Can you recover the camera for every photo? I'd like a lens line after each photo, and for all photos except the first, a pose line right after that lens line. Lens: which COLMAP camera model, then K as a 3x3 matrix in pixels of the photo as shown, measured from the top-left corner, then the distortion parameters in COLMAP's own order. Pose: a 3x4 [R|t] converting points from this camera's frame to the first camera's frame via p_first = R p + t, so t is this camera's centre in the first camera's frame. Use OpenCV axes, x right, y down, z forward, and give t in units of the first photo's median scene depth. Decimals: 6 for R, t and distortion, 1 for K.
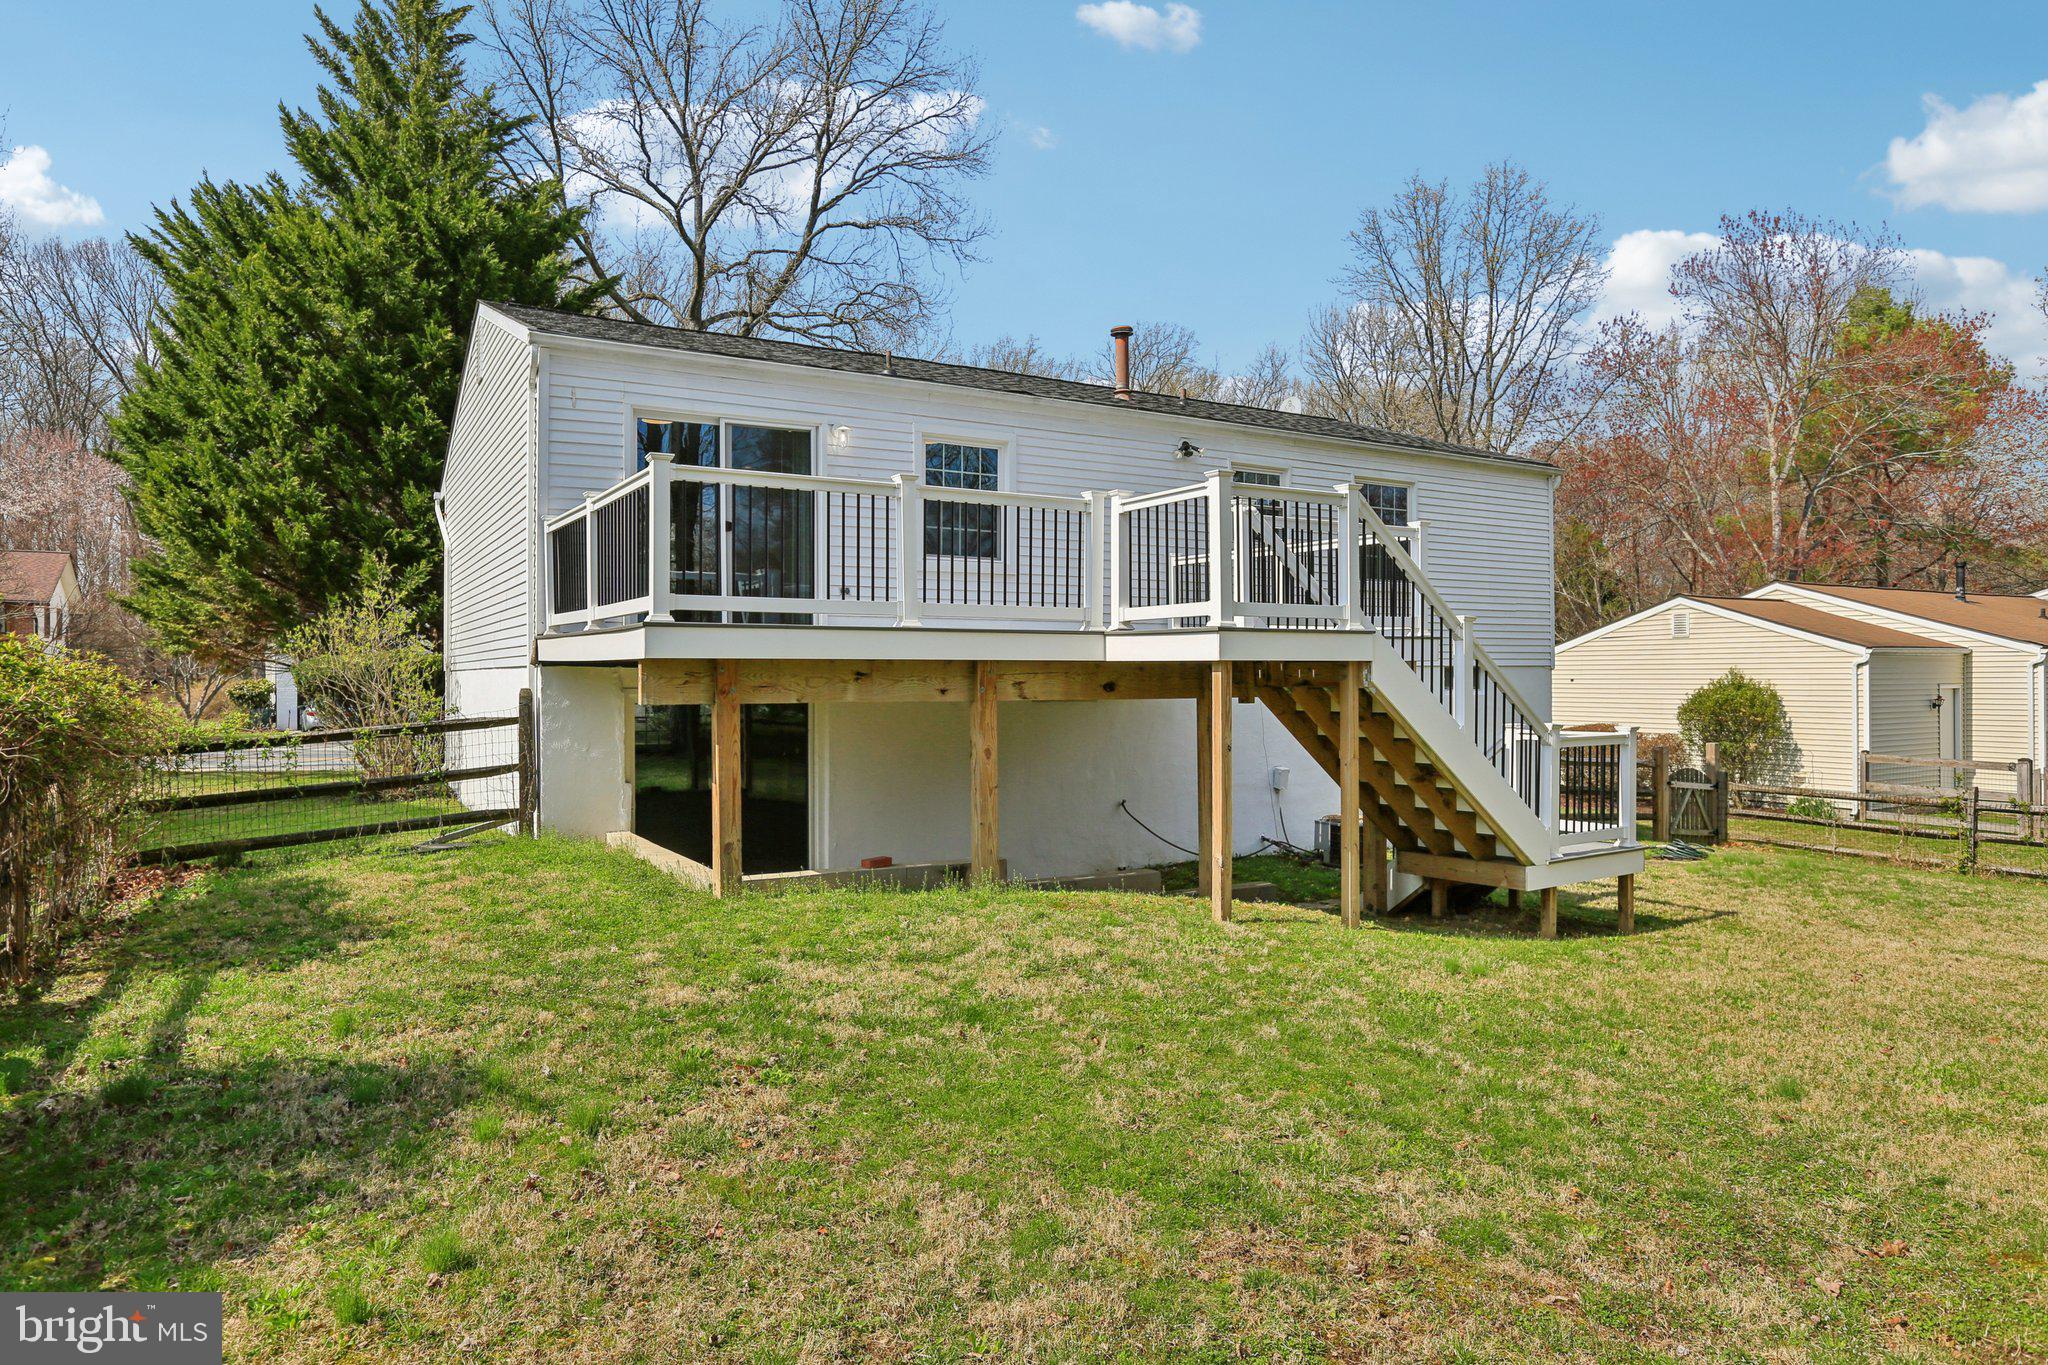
lens RADIAL K [[1213.3, 0, 1020.8], [0, 1213.3, 684.8], [0, 0, 1]] dist [0.022448, 0.001154]
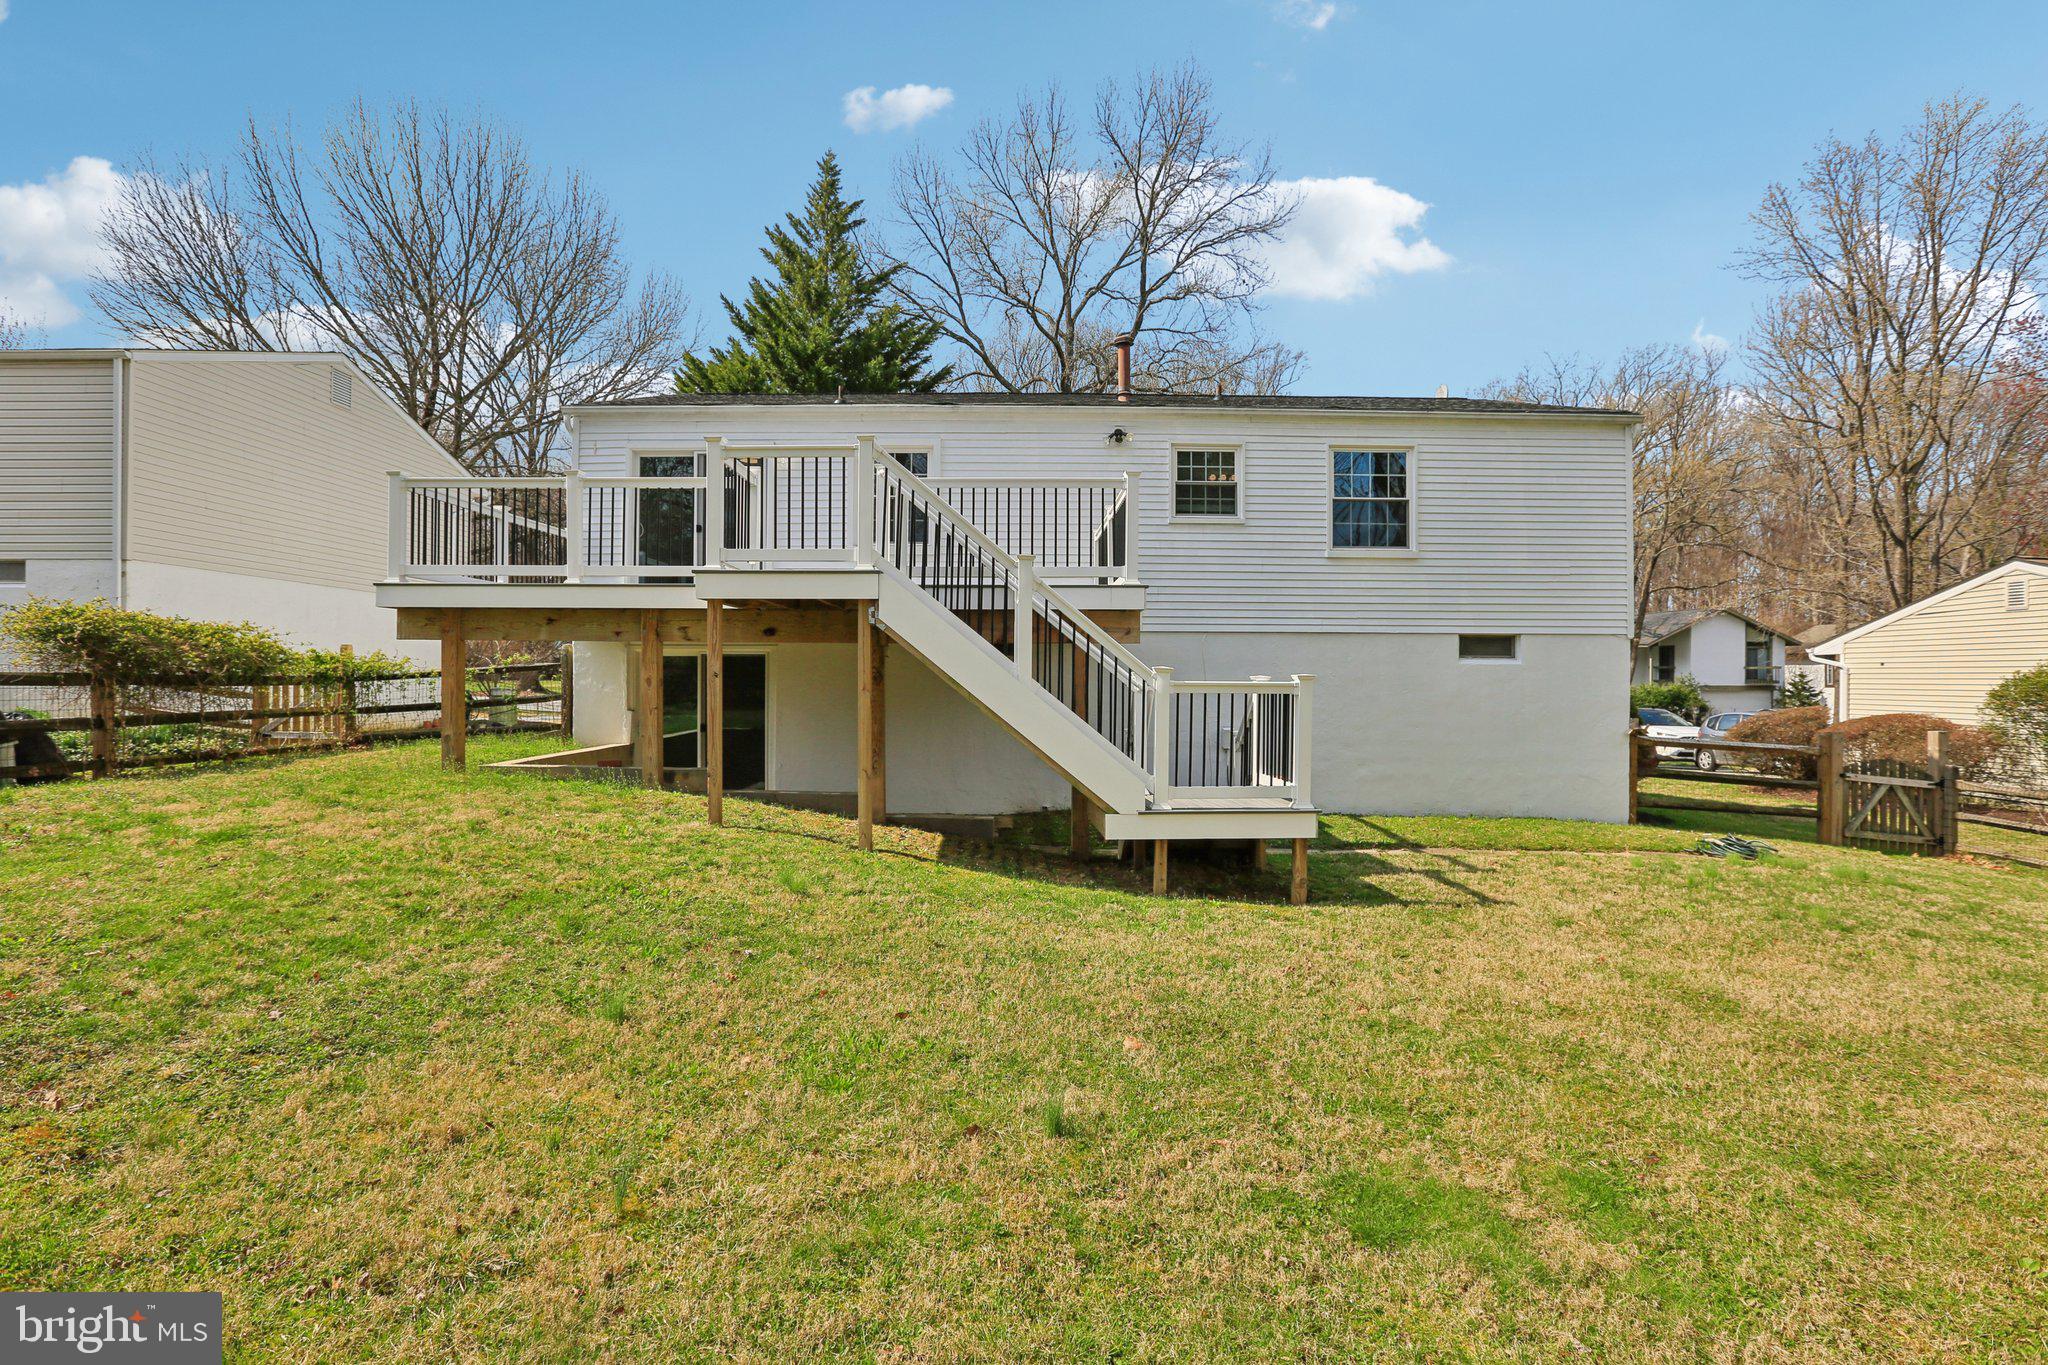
lens RADIAL K [[940.7, 0, 1023.8], [0, 940.7, 670.1], [0, 0, 1]] dist [0.001877, -0.000202]
pose [[0.869996, 0.008391, -0.492987, 0.370483], [-0.014002, 0.999872, -0.007691, 0.021685], [0.492860, 0.013594, 0.870003, 0.161821]]
